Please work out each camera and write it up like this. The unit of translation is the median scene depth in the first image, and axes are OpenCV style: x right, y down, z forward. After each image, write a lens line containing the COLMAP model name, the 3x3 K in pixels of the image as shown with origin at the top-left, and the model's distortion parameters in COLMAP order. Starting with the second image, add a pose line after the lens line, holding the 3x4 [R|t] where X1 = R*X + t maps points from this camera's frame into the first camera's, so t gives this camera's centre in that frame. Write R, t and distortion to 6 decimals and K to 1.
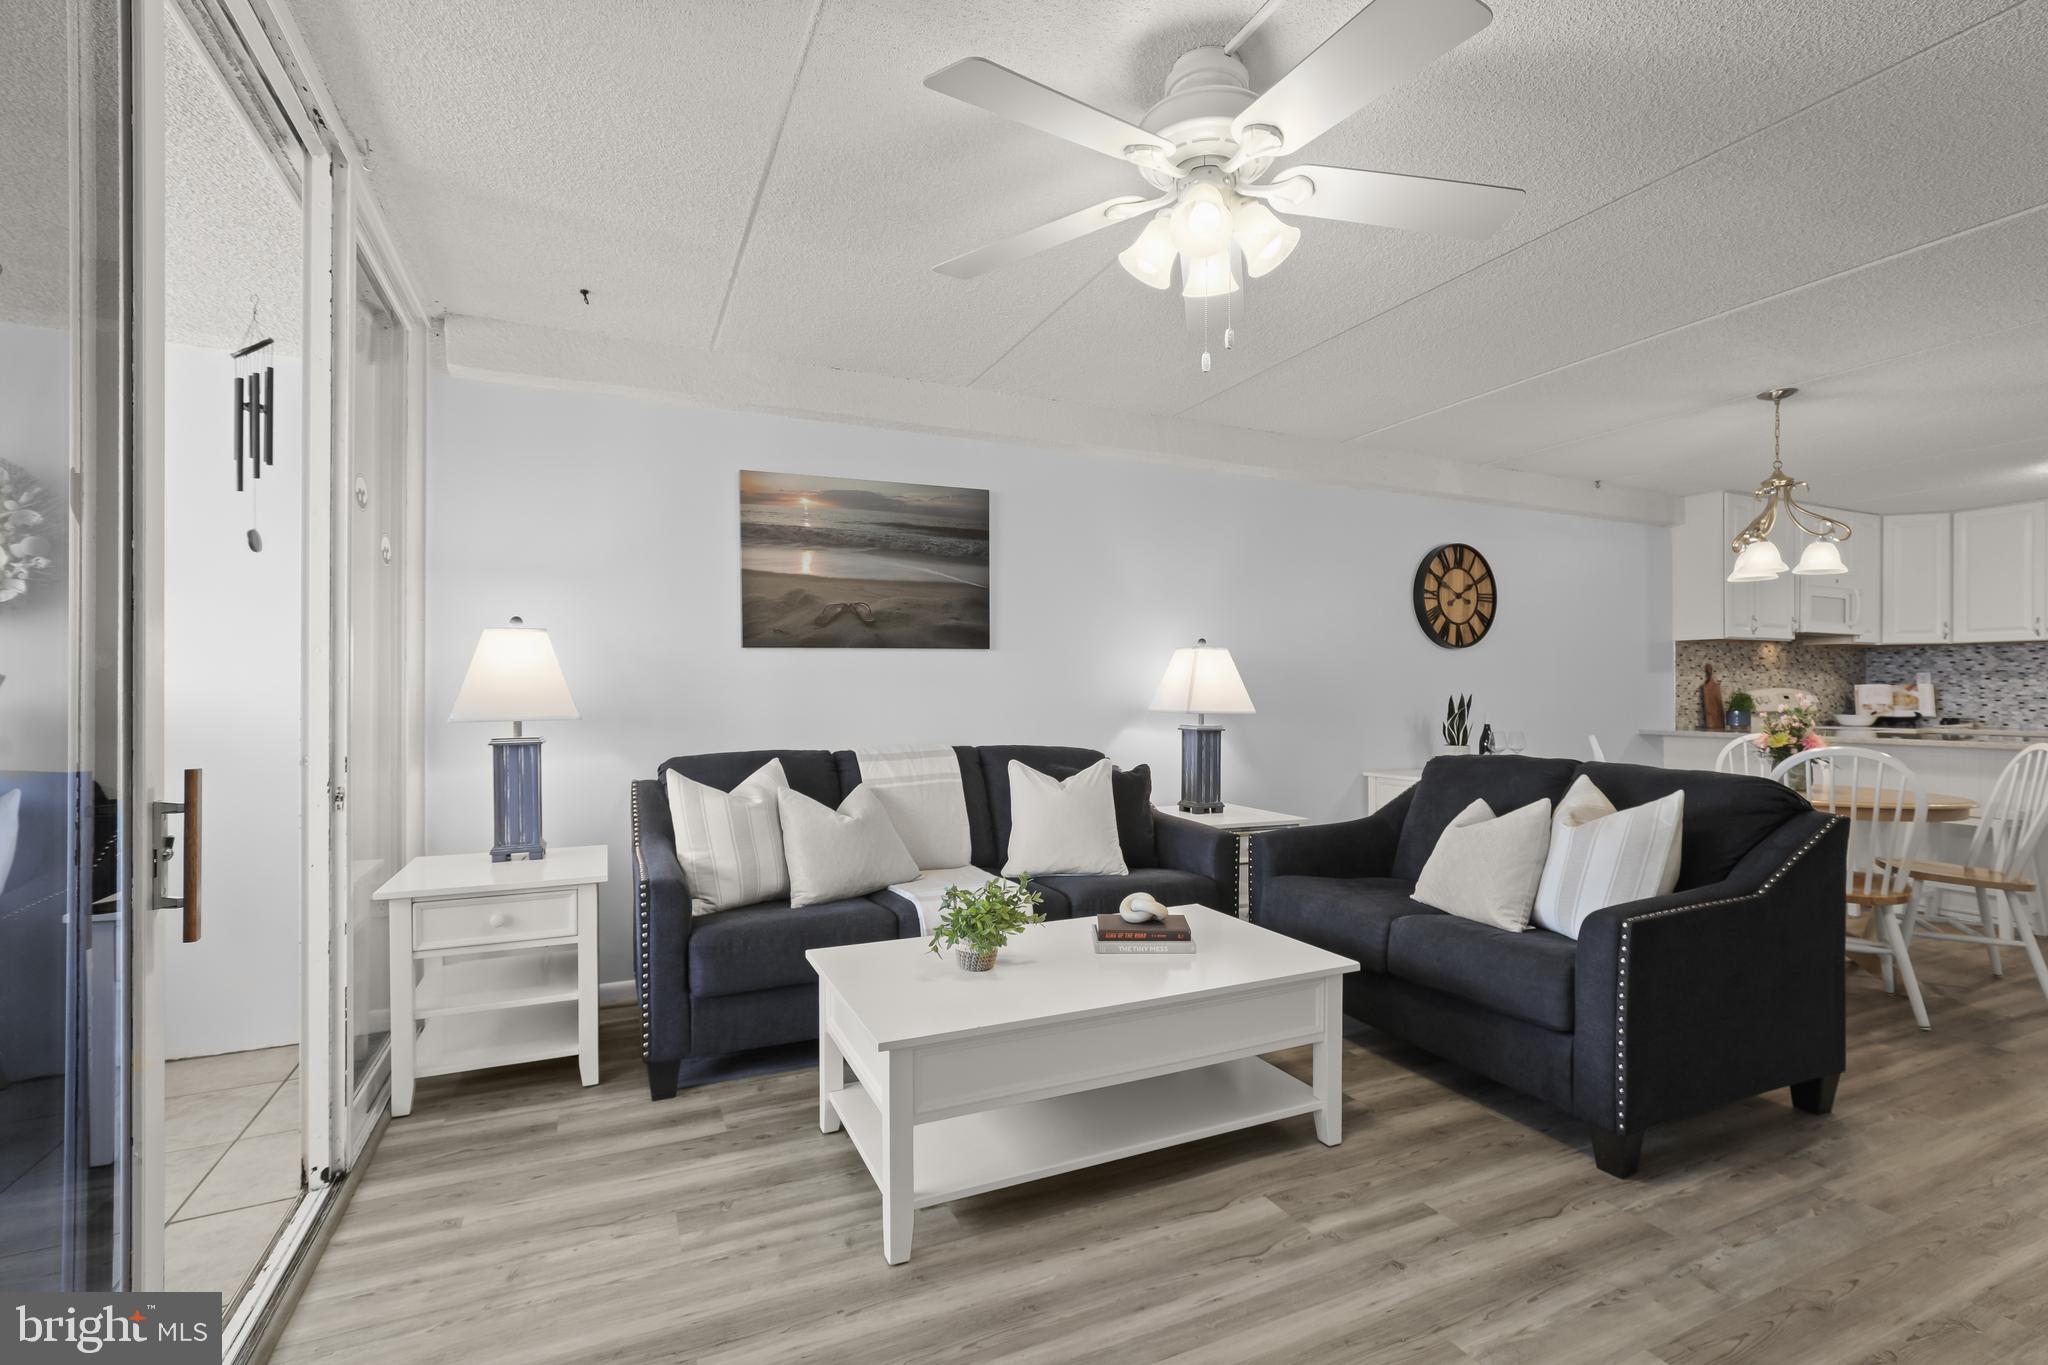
lens RADIAL K [[939.9, 0, 1028.9], [0, 939.9, 687.9], [0, 0, 1]] dist [-0.013967, 0.007816]
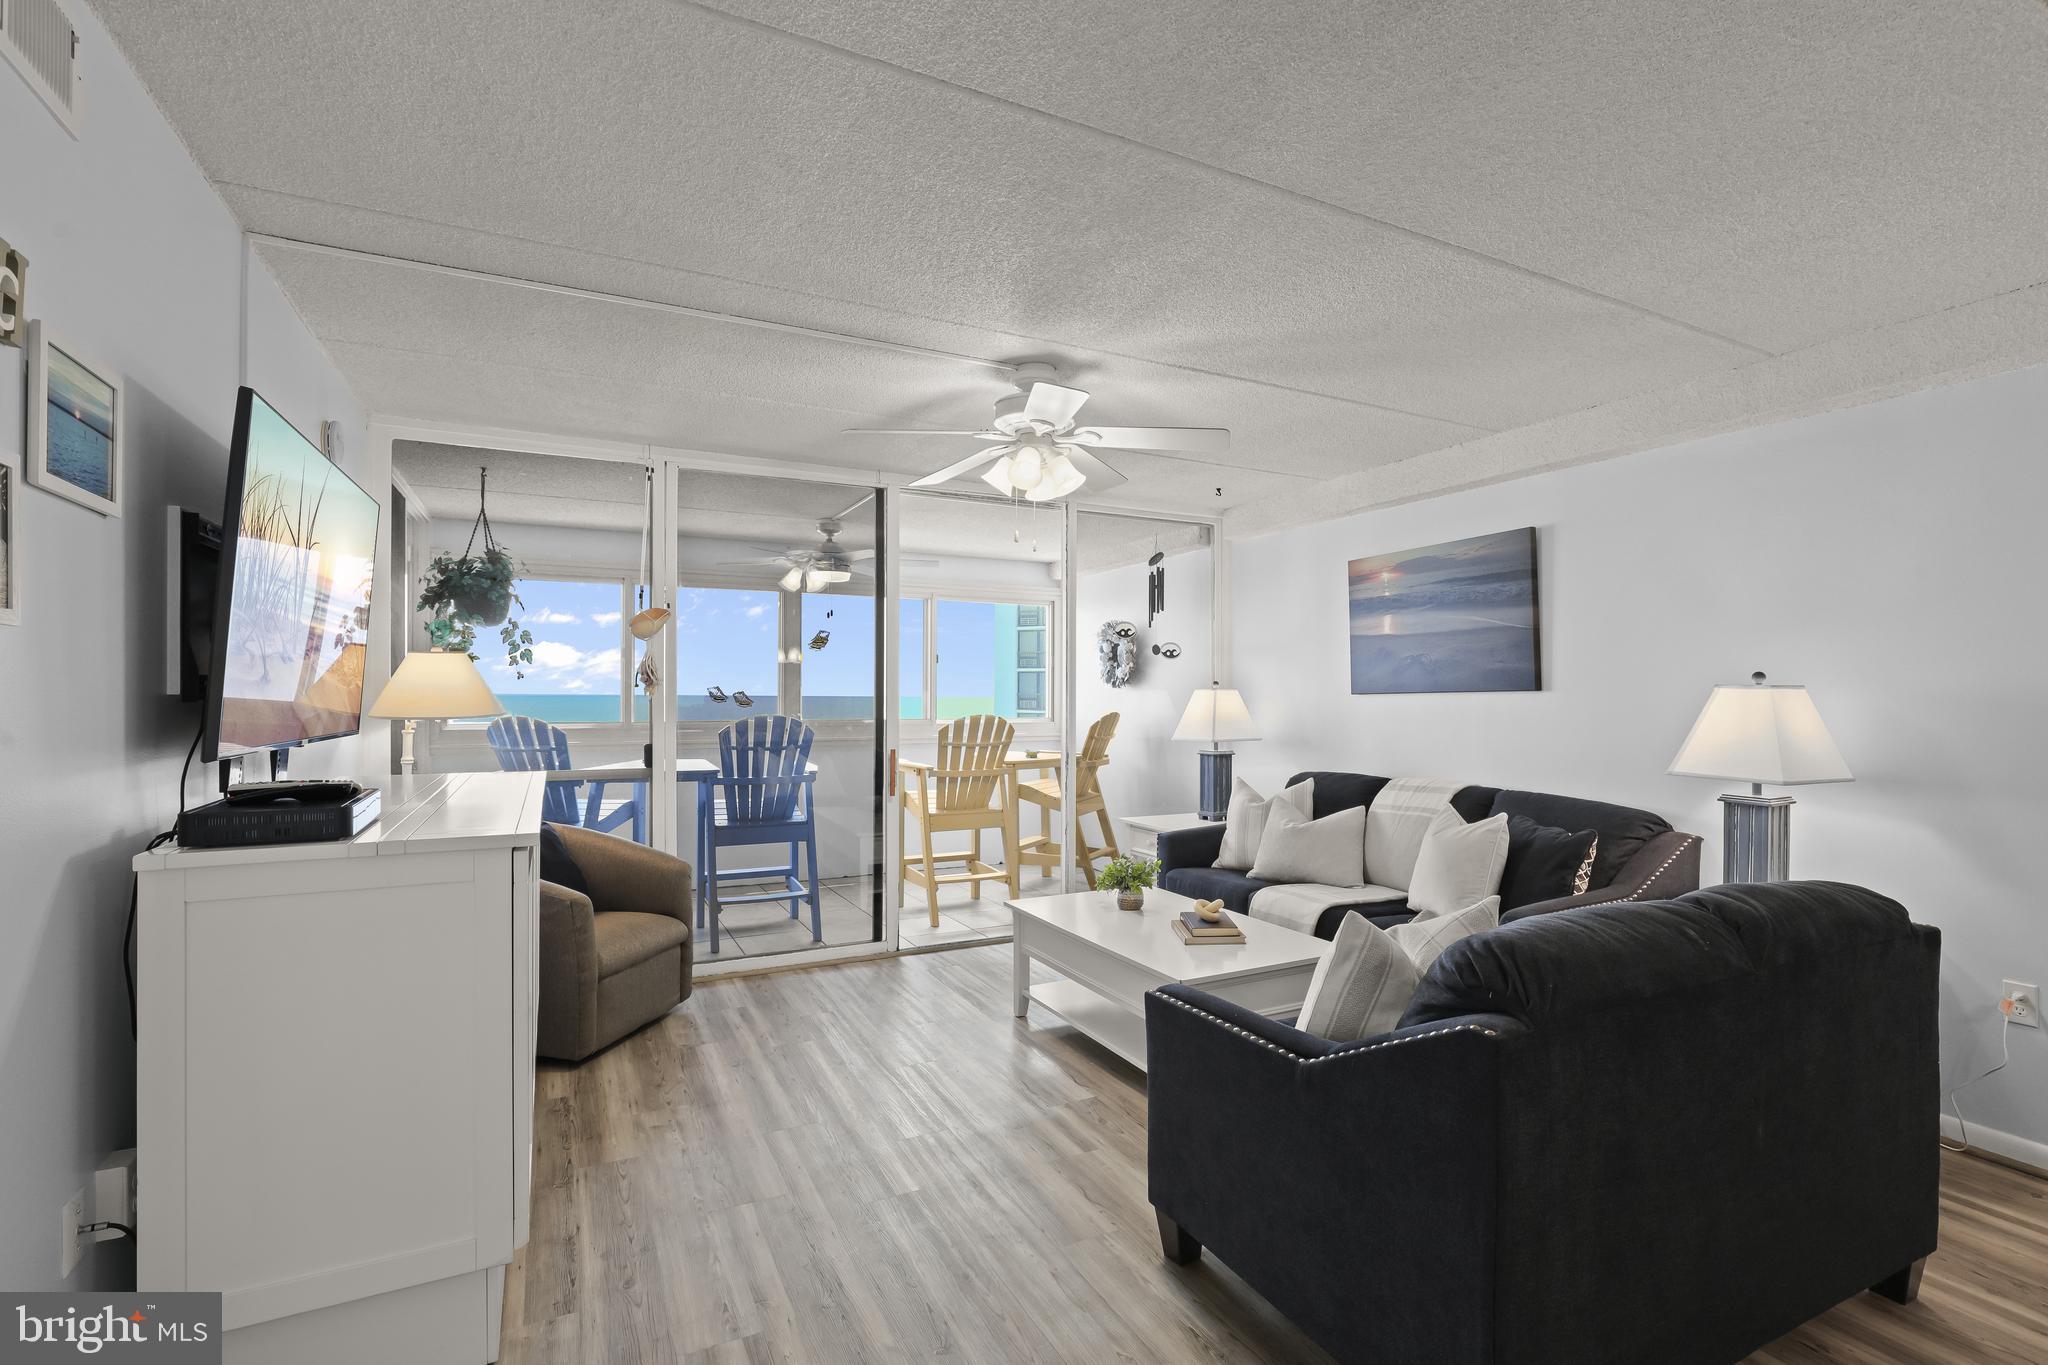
lens RADIAL K [[944.6, 0, 1042.7], [0, 944.6, 684.7], [0, 0, 1]] dist [0.000772, 0.000143]
pose [[0.041091, -0.011970, -0.999084, 0.700300], [0.002491, 0.999926, -0.011878, -0.029326], [0.999152, -0.002001, 0.041117, 0.354026]]
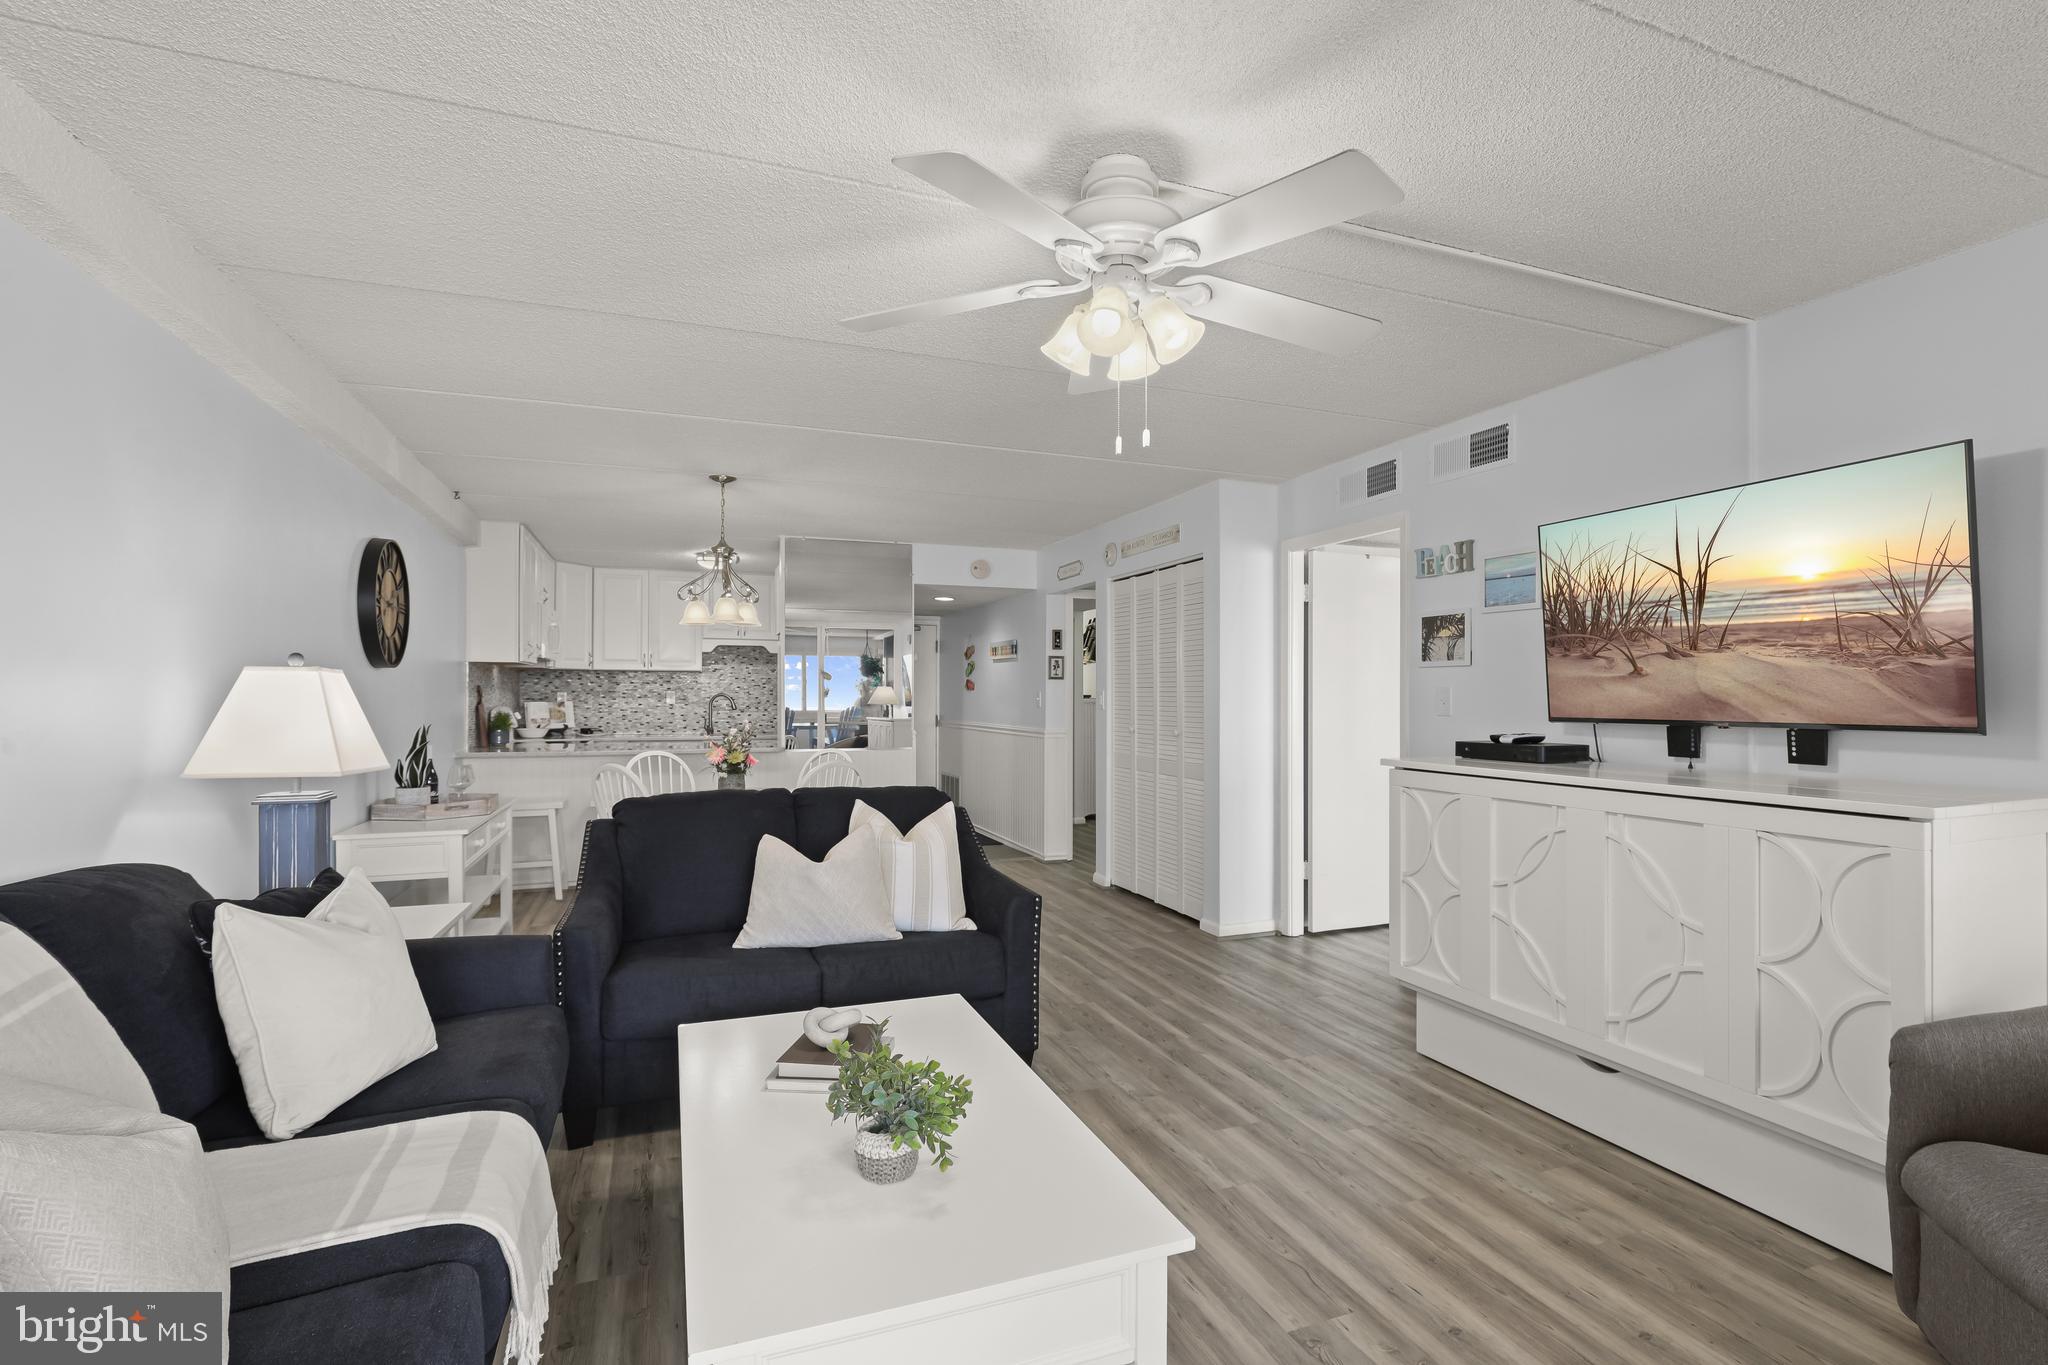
lens RADIAL K [[946.1, 0, 1045.9], [0, 946.1, 694.9], [0, 0, 1]] dist [-0.010274, 0.000666]
pose [[0.054440, -0.001165, 0.998516, -0.329838], [-0.005949, 0.999981, 0.001491, -0.023689], [-0.998499, -0.006021, 0.054432, 0.383569]]
